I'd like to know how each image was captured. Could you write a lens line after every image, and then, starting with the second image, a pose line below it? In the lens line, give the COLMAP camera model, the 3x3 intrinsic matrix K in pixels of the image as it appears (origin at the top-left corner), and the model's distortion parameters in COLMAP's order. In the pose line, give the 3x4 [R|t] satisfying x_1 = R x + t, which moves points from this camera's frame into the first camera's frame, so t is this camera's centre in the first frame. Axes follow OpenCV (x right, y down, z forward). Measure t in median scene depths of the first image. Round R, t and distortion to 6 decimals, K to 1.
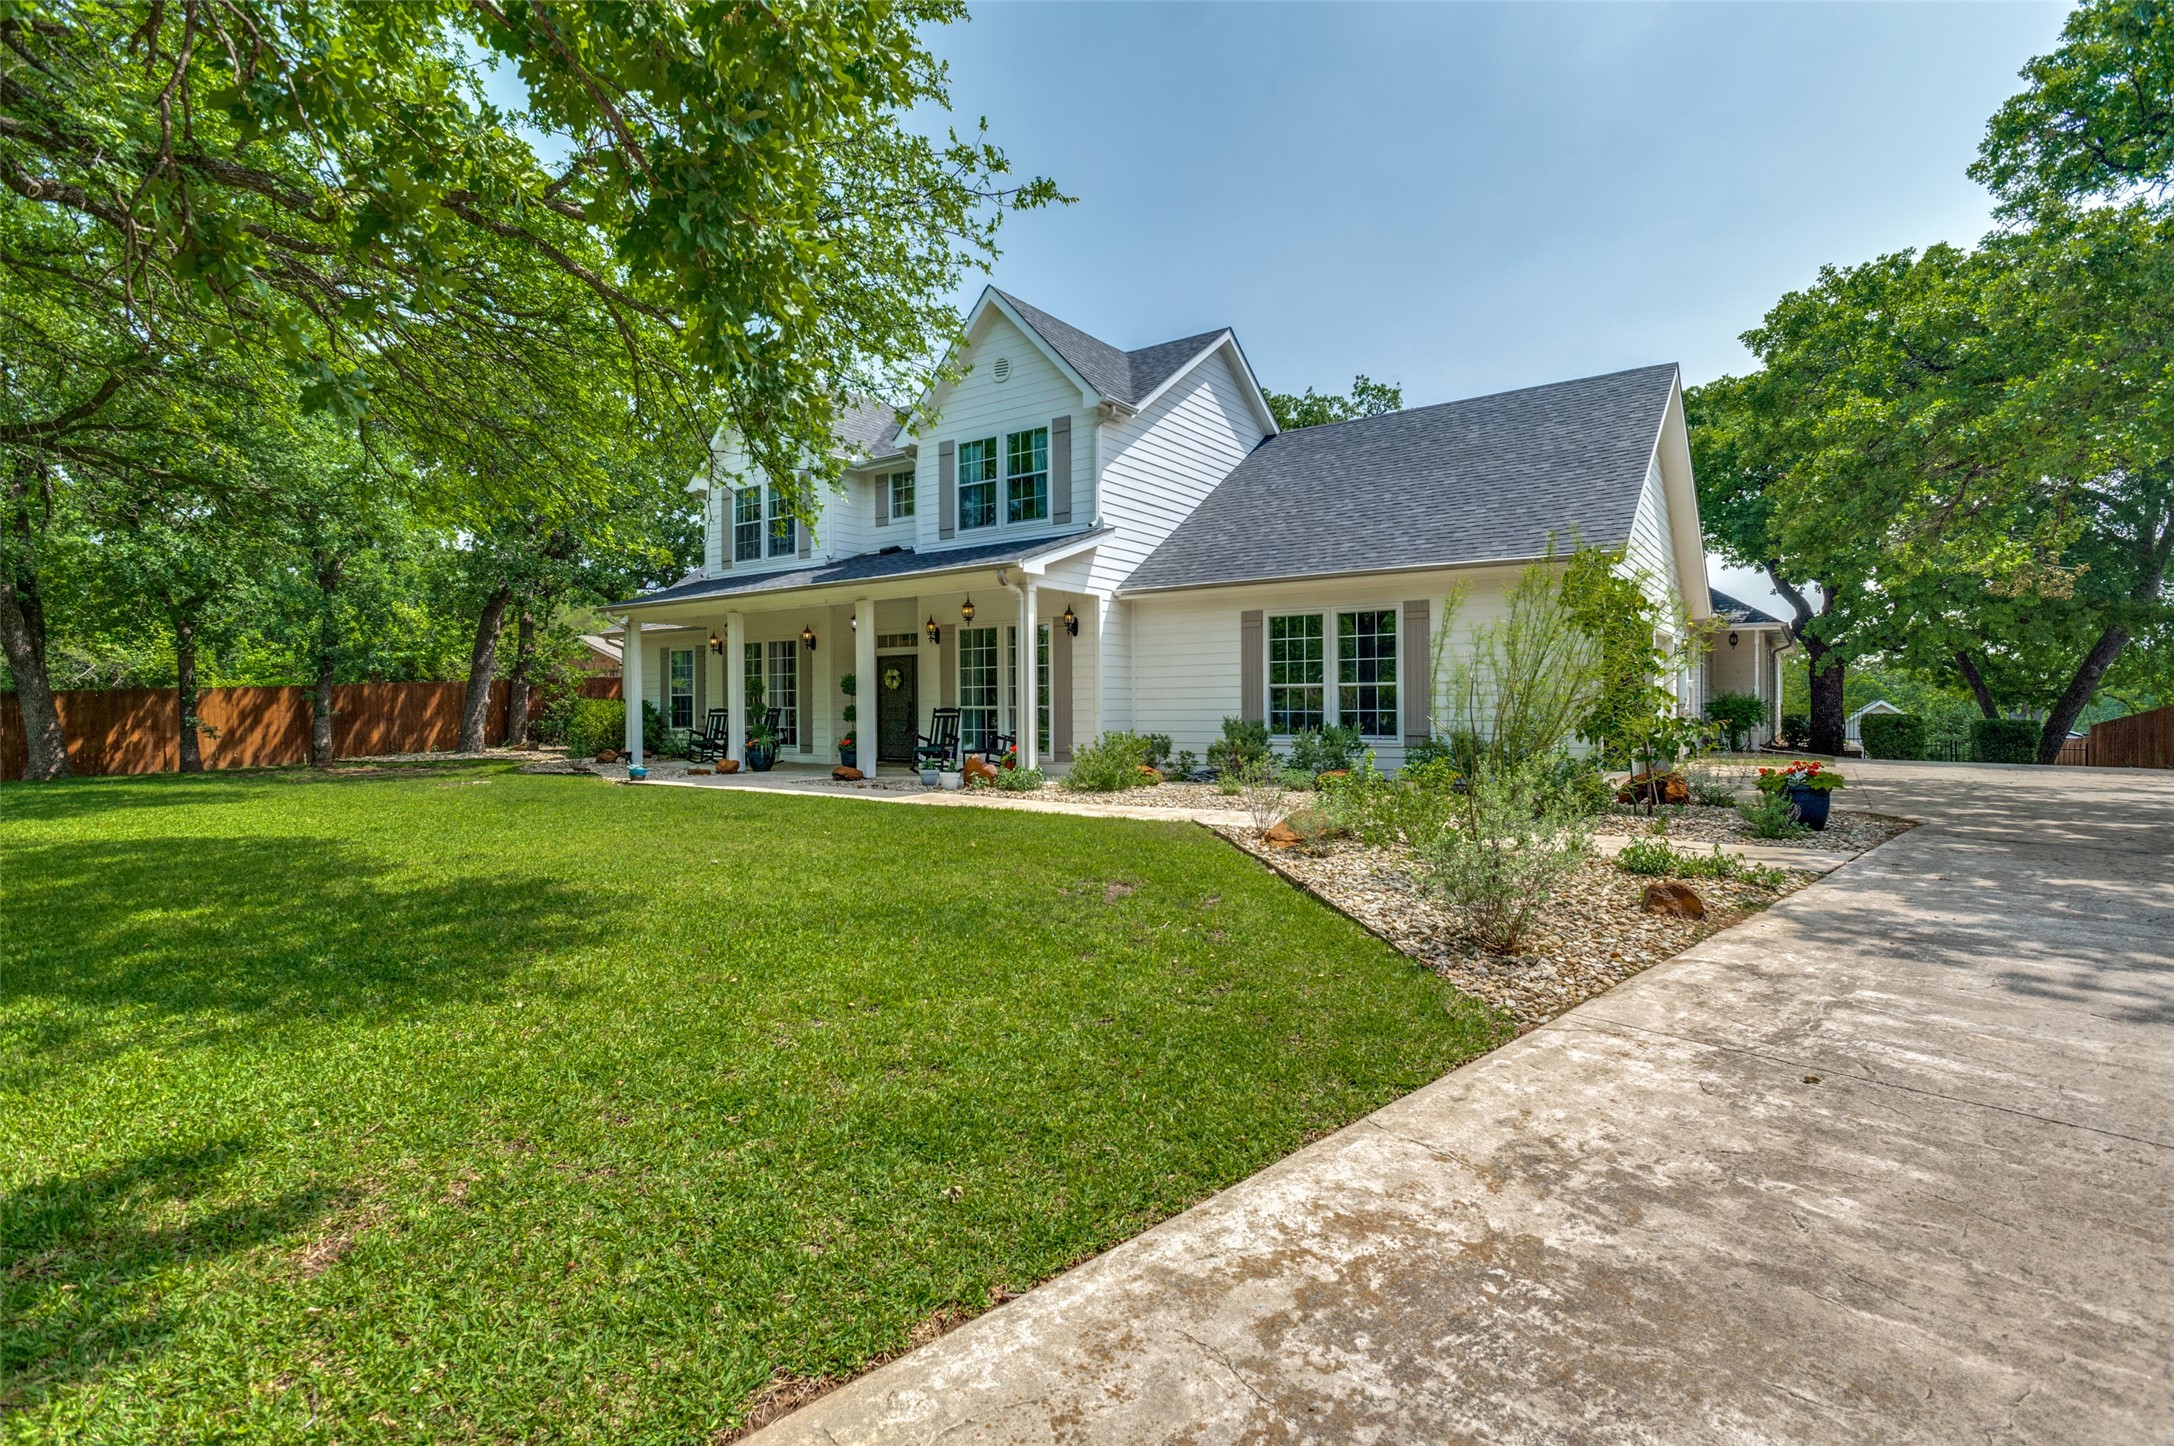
lens RADIAL K [[1051.5, 0, 1093.4], [0, 1051.5, 717.8], [0, 0, 1]] dist [-0.003935, -0.000073]
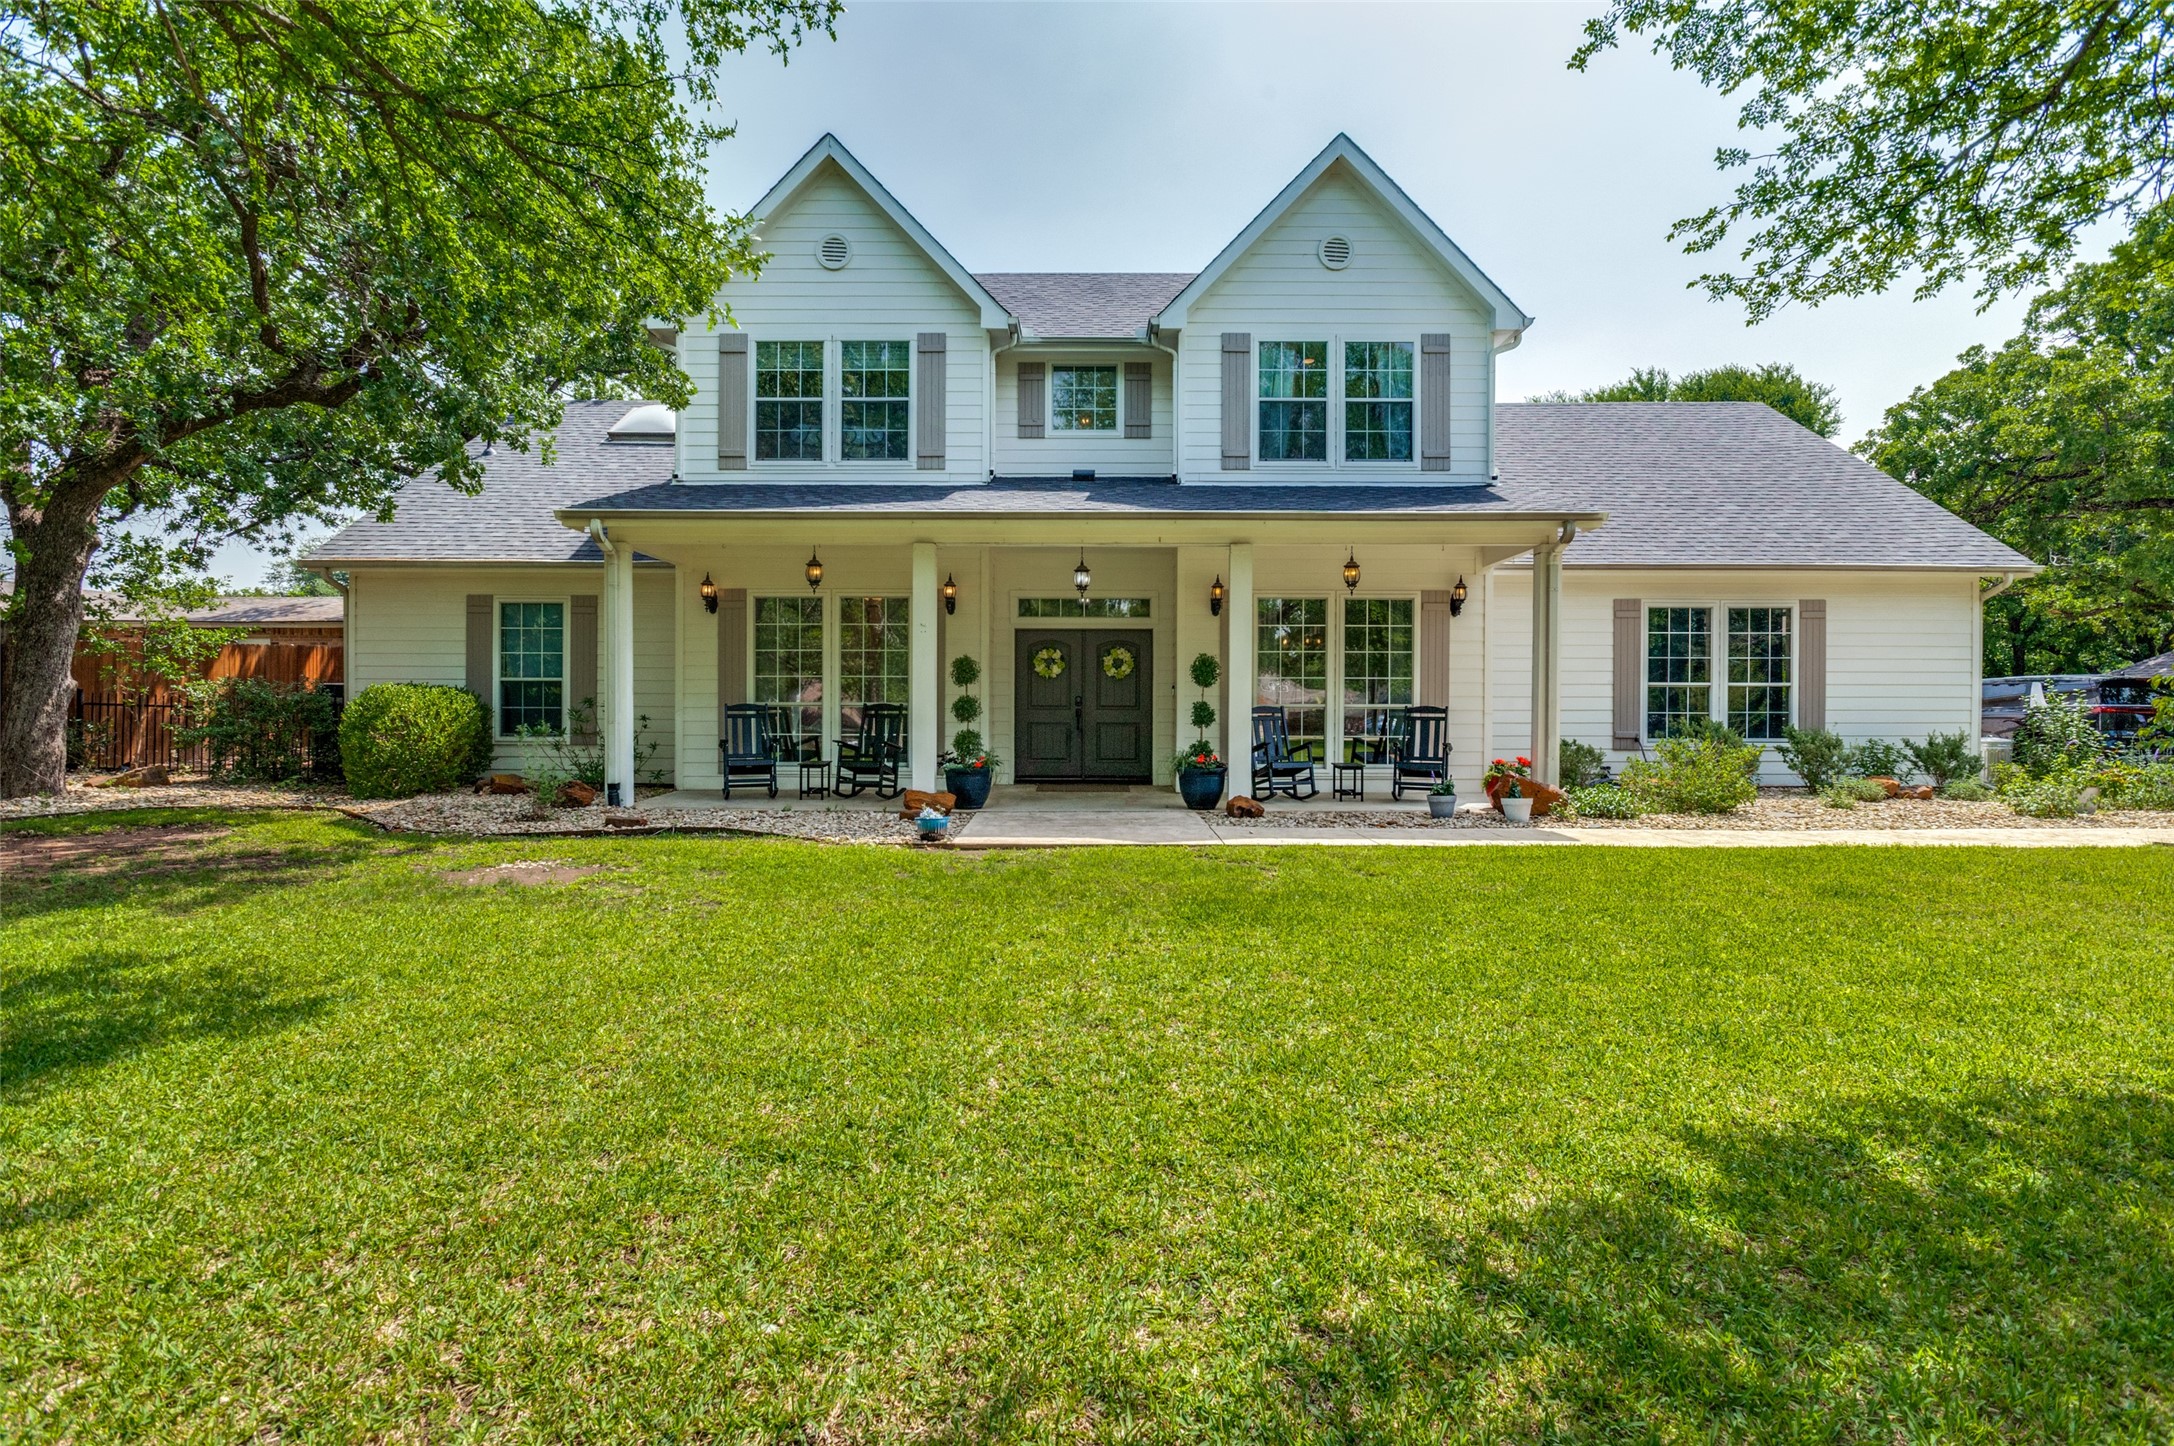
lens RADIAL K [[1051.5, 0, 1088.1], [0, 1051.5, 718.0], [0, 0, 1]] dist [-0.003935, -0.000073]
pose [[0.811658, -0.002083, 0.584129, -0.693510], [-0.001065, 0.999987, 0.005046, -0.005403], [-0.584132, -0.004718, 0.811645, 0.518554]]
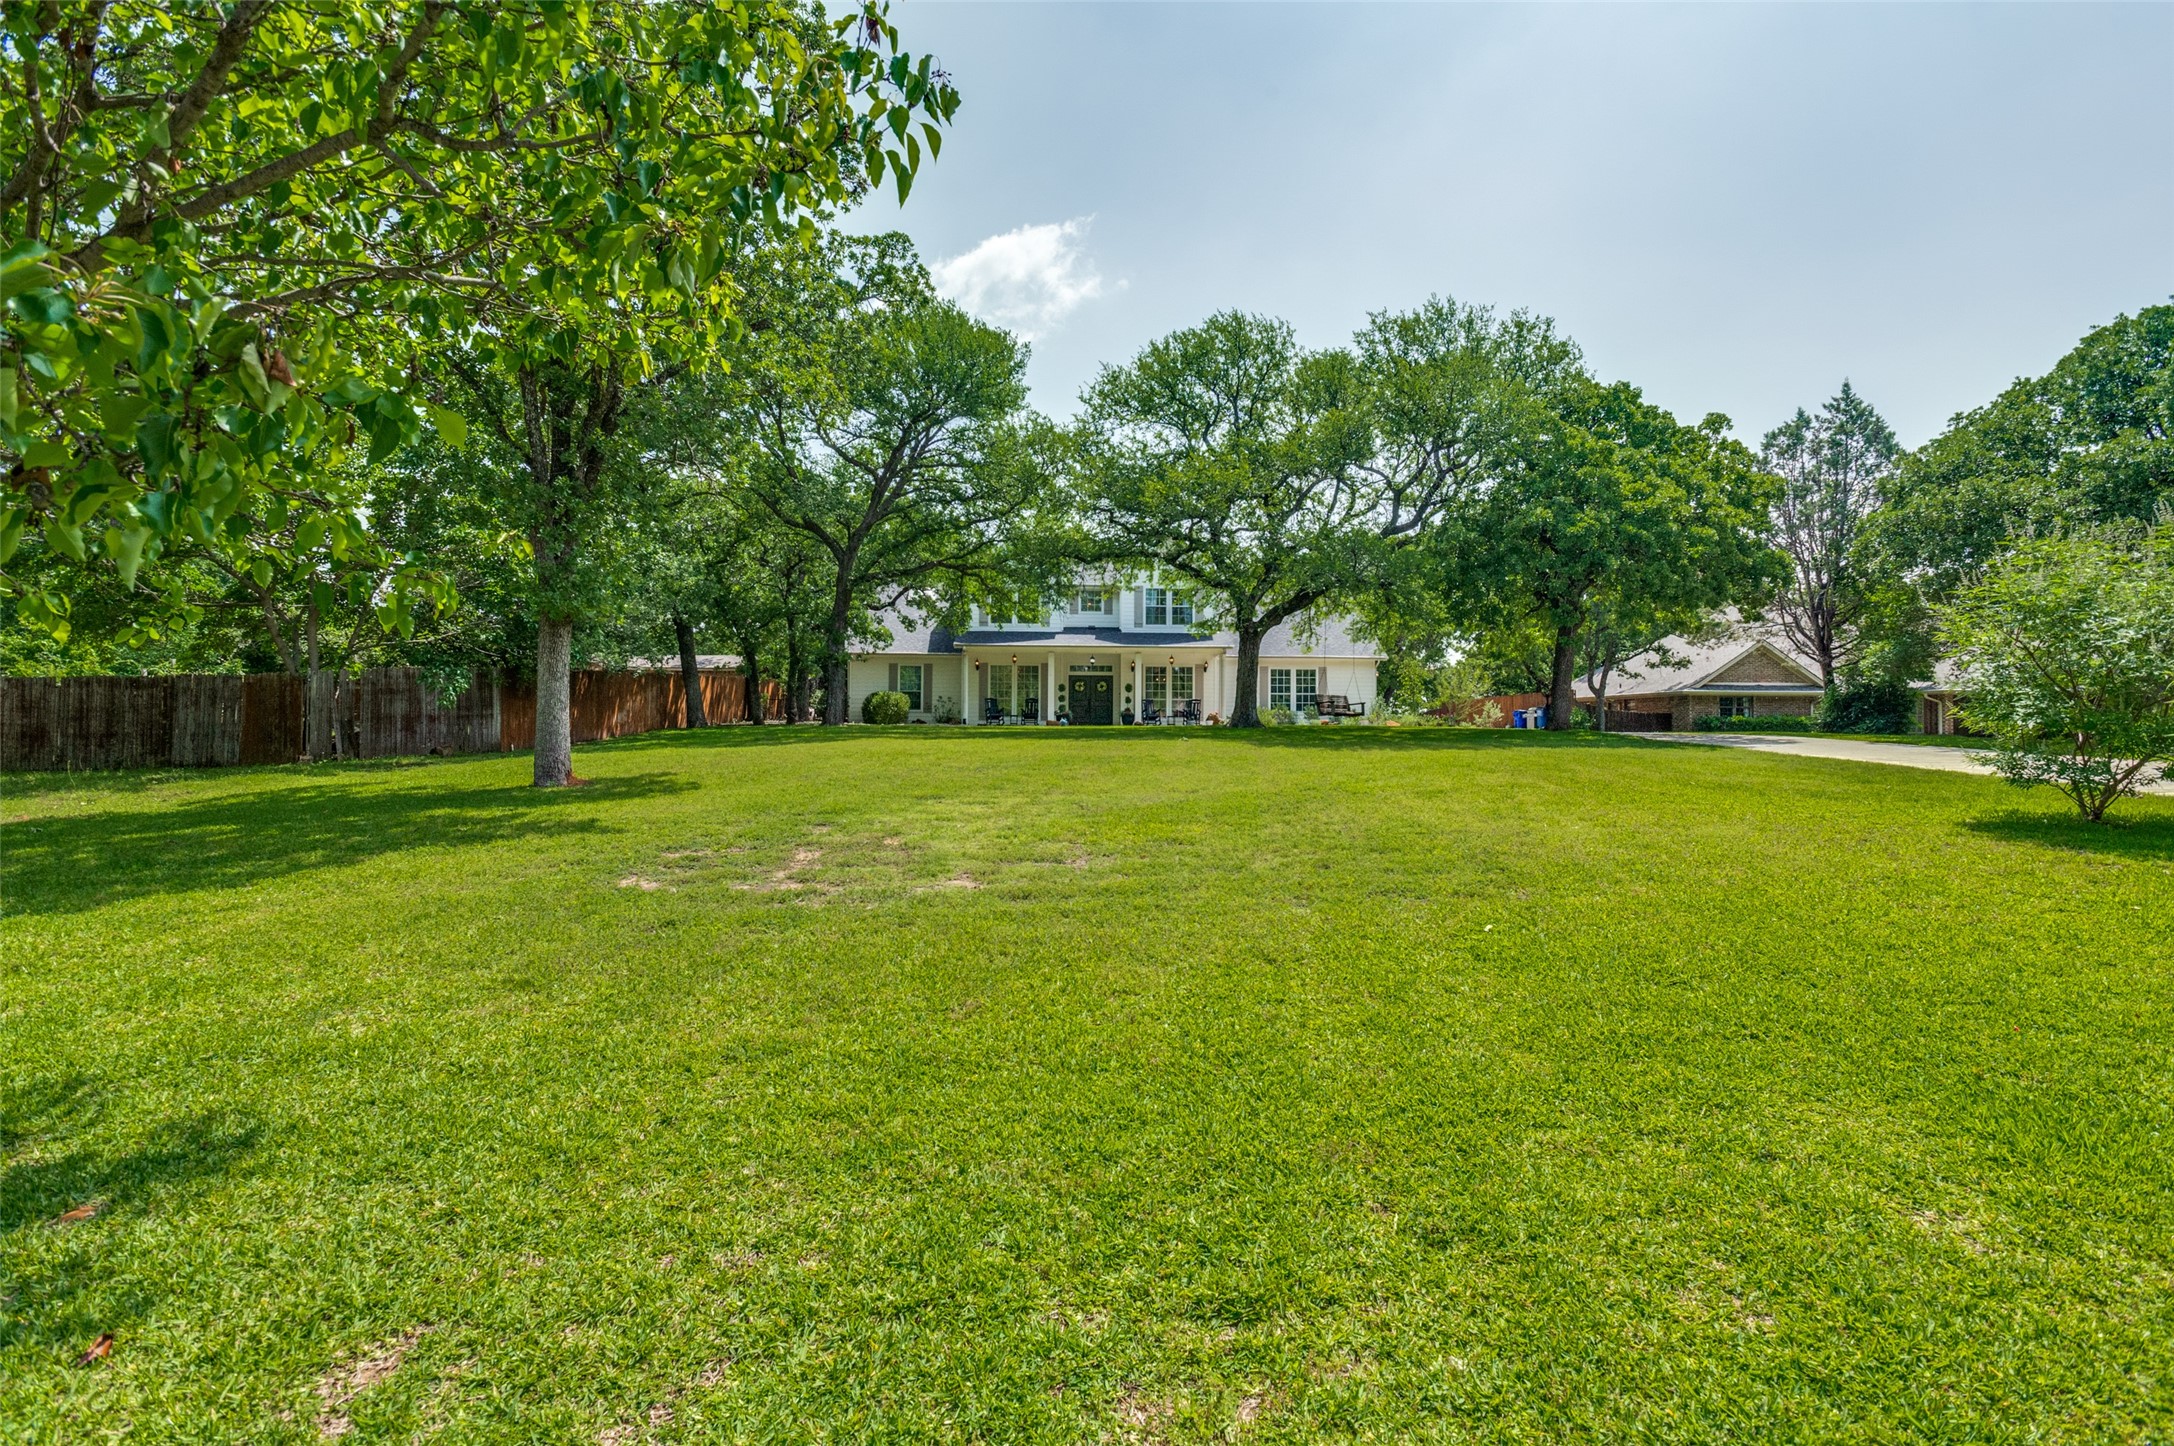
lens RADIAL K [[1051.5, 0, 1084.8], [0, 1051.5, 721.8], [0, 0, 1]] dist [-0.003935, -0.000073]
pose [[0.776509, -0.000671, 0.630106, -1.845373], [-0.005382, 0.999956, 0.007698, 0.023044], [-0.630083, -0.009369, 0.776471, -0.798916]]
